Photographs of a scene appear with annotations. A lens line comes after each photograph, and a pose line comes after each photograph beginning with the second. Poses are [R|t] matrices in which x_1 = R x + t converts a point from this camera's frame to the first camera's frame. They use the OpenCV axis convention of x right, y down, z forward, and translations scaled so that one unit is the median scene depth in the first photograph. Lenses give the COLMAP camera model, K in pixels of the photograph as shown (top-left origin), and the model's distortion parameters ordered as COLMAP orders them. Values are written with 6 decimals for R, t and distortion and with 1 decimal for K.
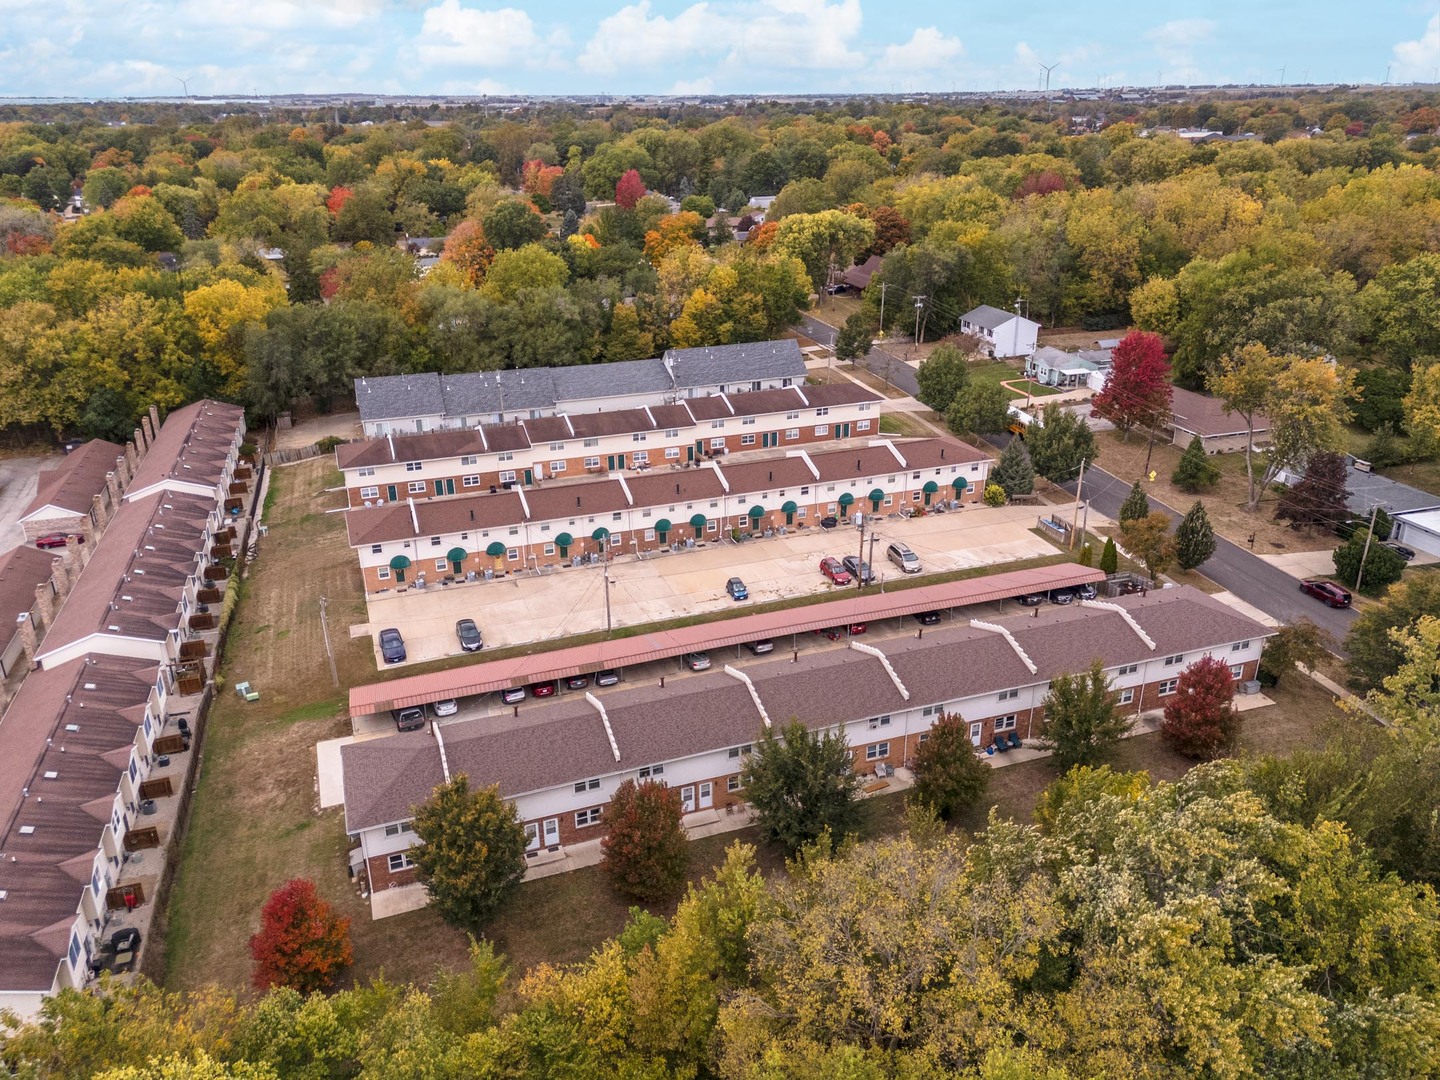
lens RADIAL K [[1056.6, 0, 720.0], [0, 1056.6, 540.0], [0, 0, 1]] dist [0.174513, -0.410880]
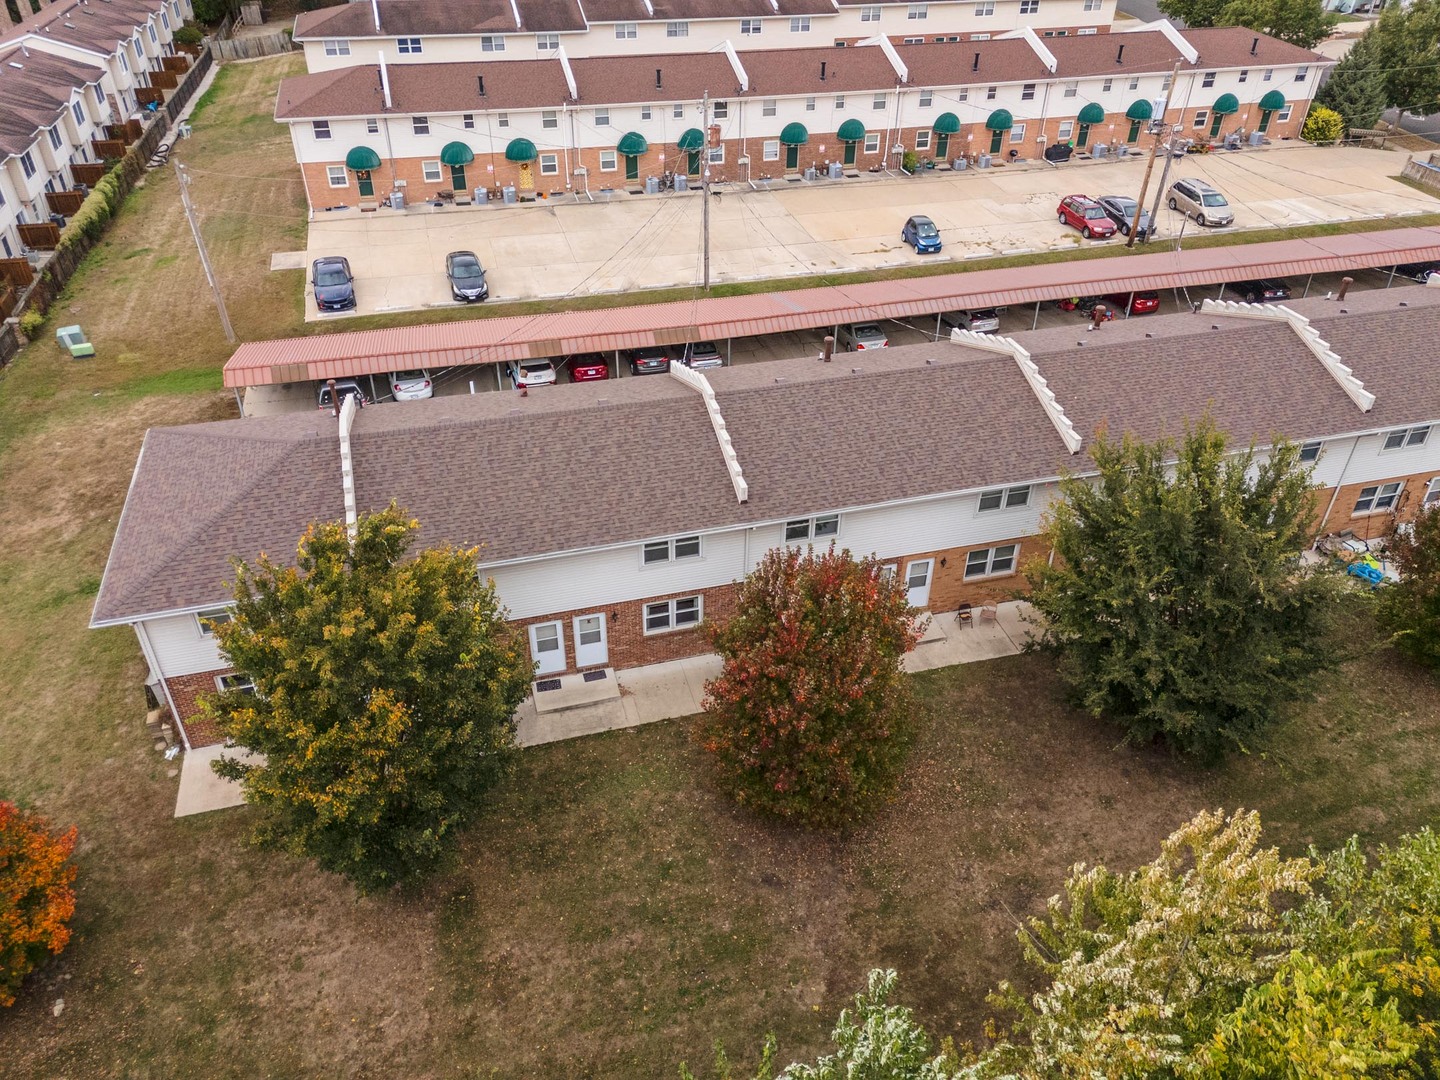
lens RADIAL K [[1038.4, 0, 720.0], [0, 1038.4, 540.0], [0, 0, 1]] dist [0.085107, -0.097823]
pose [[0.996699, 0.063491, -0.050591, -0.055856], [-0.050538, 0.972955, 0.225399, 0.086150], [0.063534, -0.222098, 0.972952, 0.392207]]
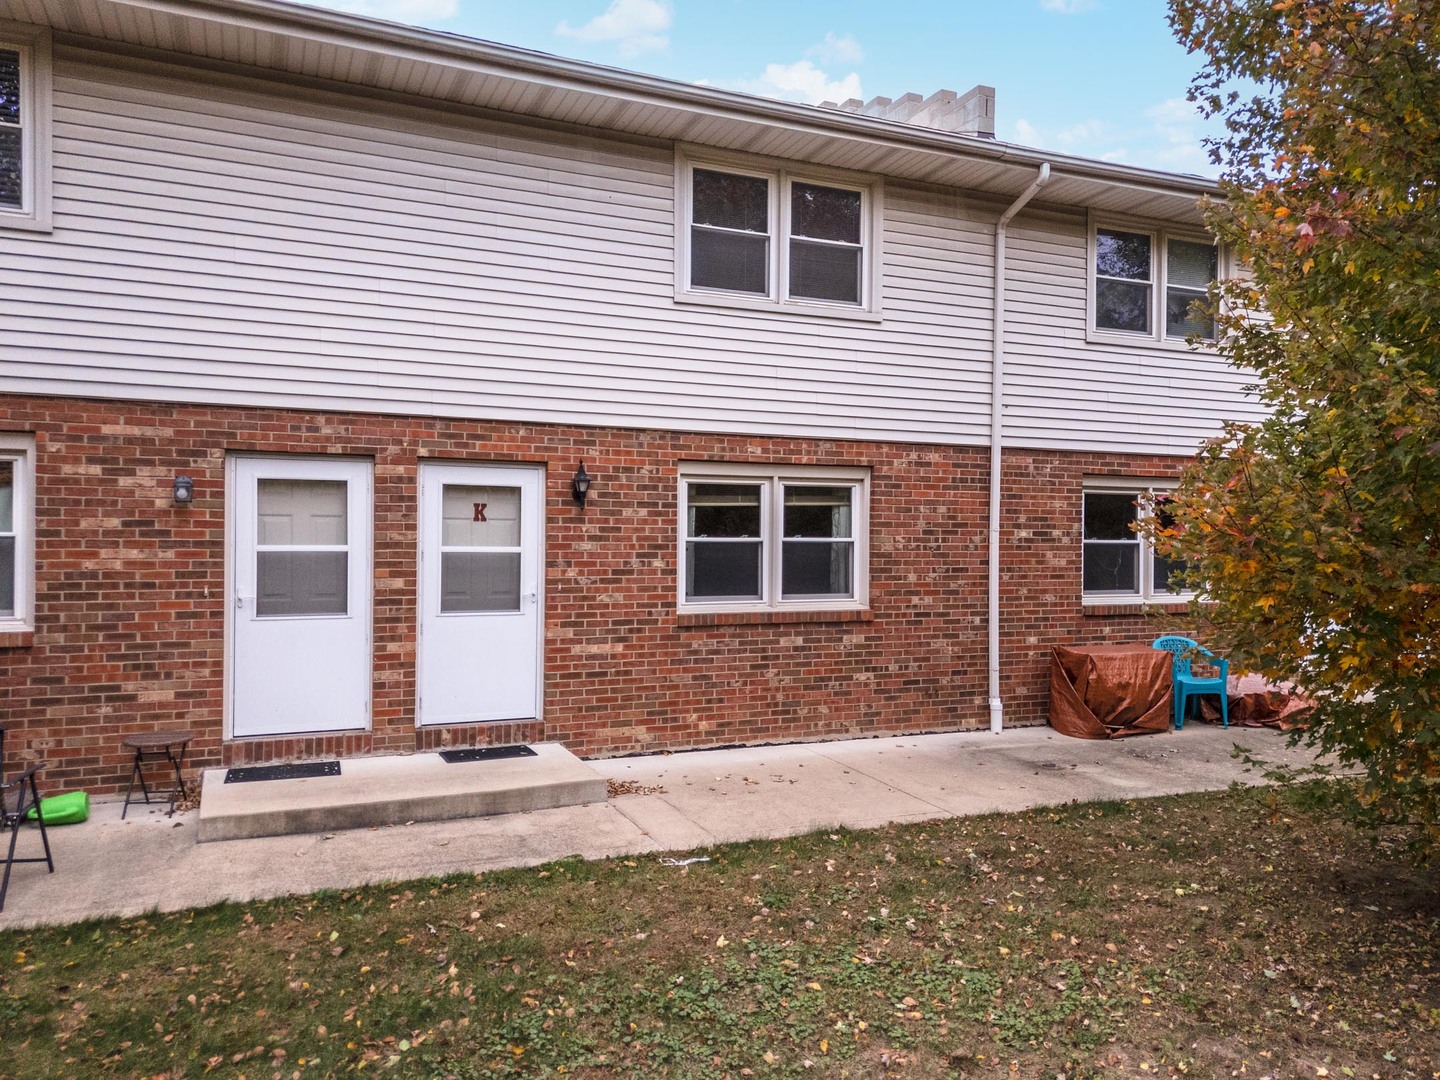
lens RADIAL K [[1015.1, 0, 717.3], [0, 1015.1, 484.6], [0, 0, 1]] dist [-0.001276, -0.001401]
pose [[0.998186, 0.026976, 0.053826, -0.093646], [-0.004318, 0.923779, -0.382901, 0.206559], [-0.060053, 0.381974, 0.922220, 0.604595]]
